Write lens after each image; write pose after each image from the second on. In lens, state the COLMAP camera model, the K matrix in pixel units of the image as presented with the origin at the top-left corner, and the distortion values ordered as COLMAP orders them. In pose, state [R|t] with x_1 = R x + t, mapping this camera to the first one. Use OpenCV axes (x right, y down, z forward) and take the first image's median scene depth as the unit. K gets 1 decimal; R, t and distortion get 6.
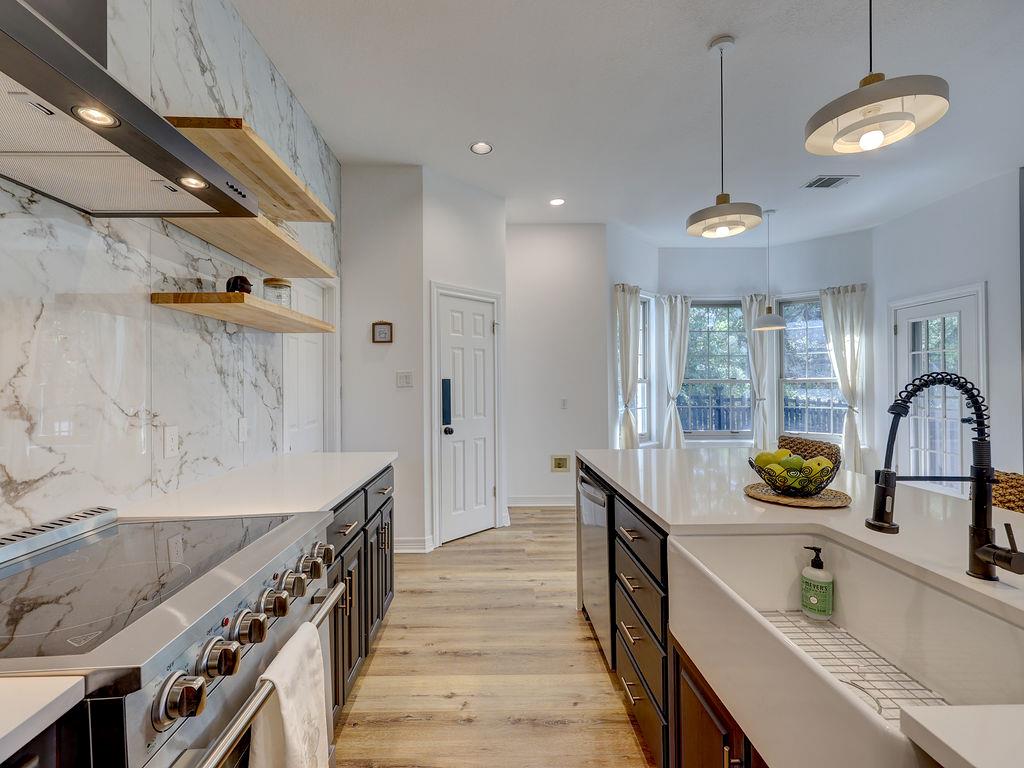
lens RADIAL K [[461.0, 0, 493.9], [0, 461.0, 382.8], [0, 0, 1]] dist [0.000468, -0.000181]
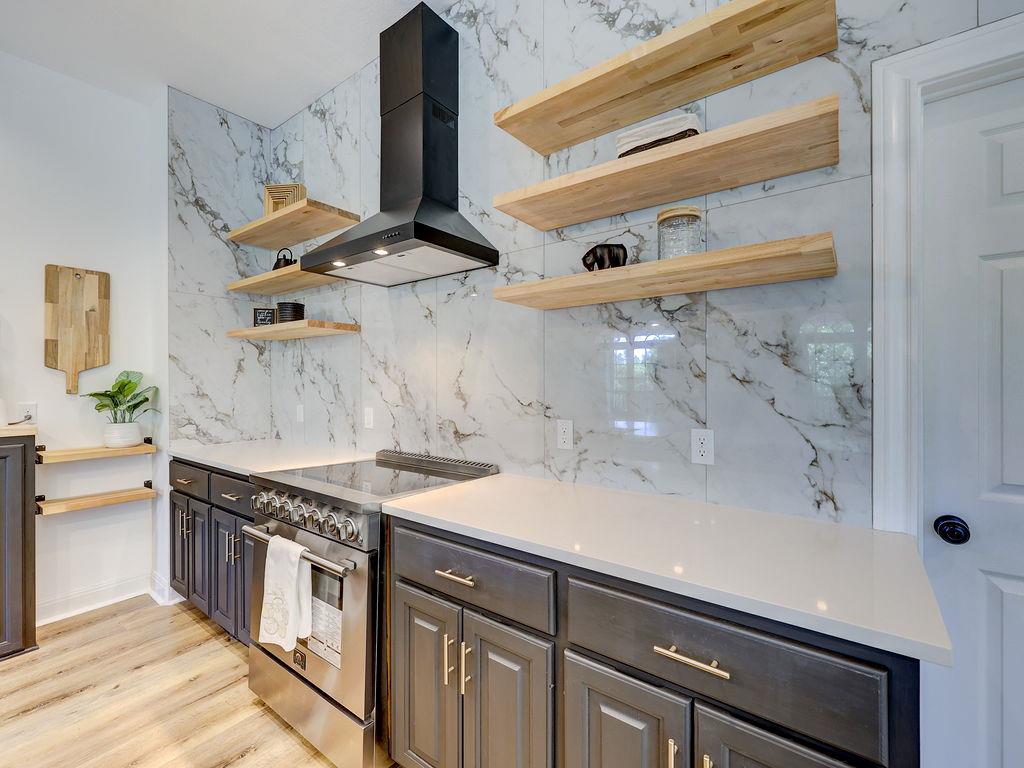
lens RADIAL K [[461.0, 0, 494.5], [0, 461.0, 381.6], [0, 0, 1]] dist [0.000468, -0.000181]
pose [[-0.627230, 0.008660, -0.778786, 0.211198], [0.010139, 0.999944, 0.002954, 0.001886], [0.778768, -0.006044, -0.627282, 1.463121]]
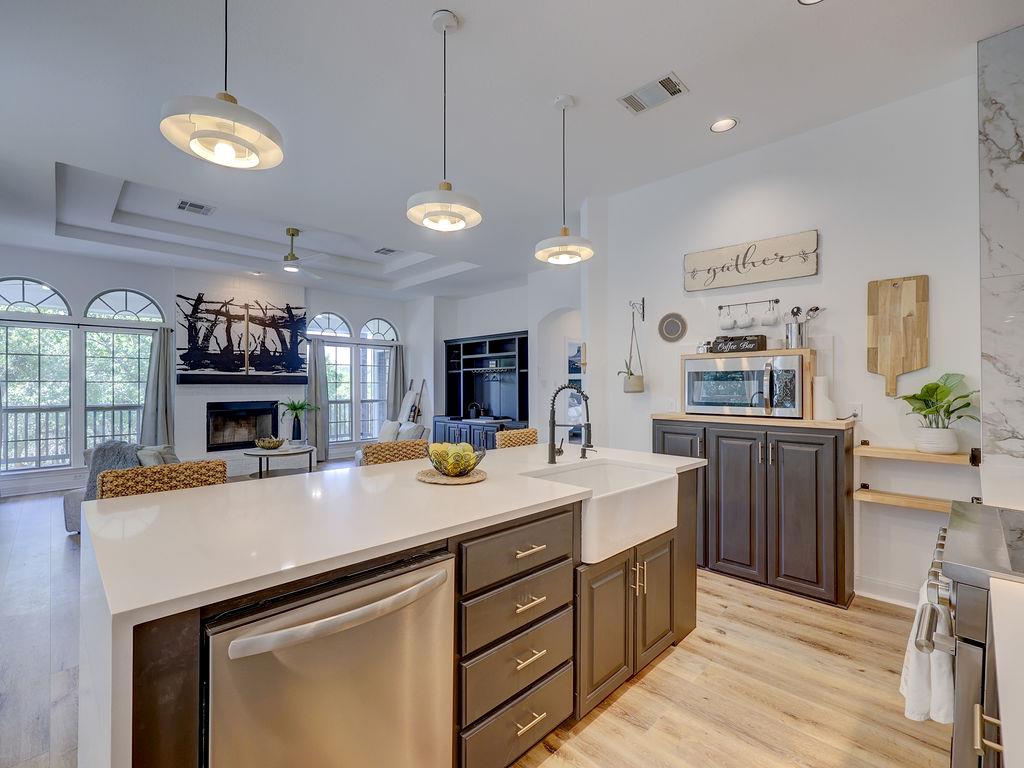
lens RADIAL K [[461.0, 0, 495.1], [0, 461.0, 381.3], [0, 0, 1]] dist [0.000468, -0.000181]
pose [[-0.687270, 0.014200, 0.726263, -0.306159], [0.002274, 0.999846, -0.017398, 0.004533], [-0.726398, -0.010305, -0.687197, 1.563566]]
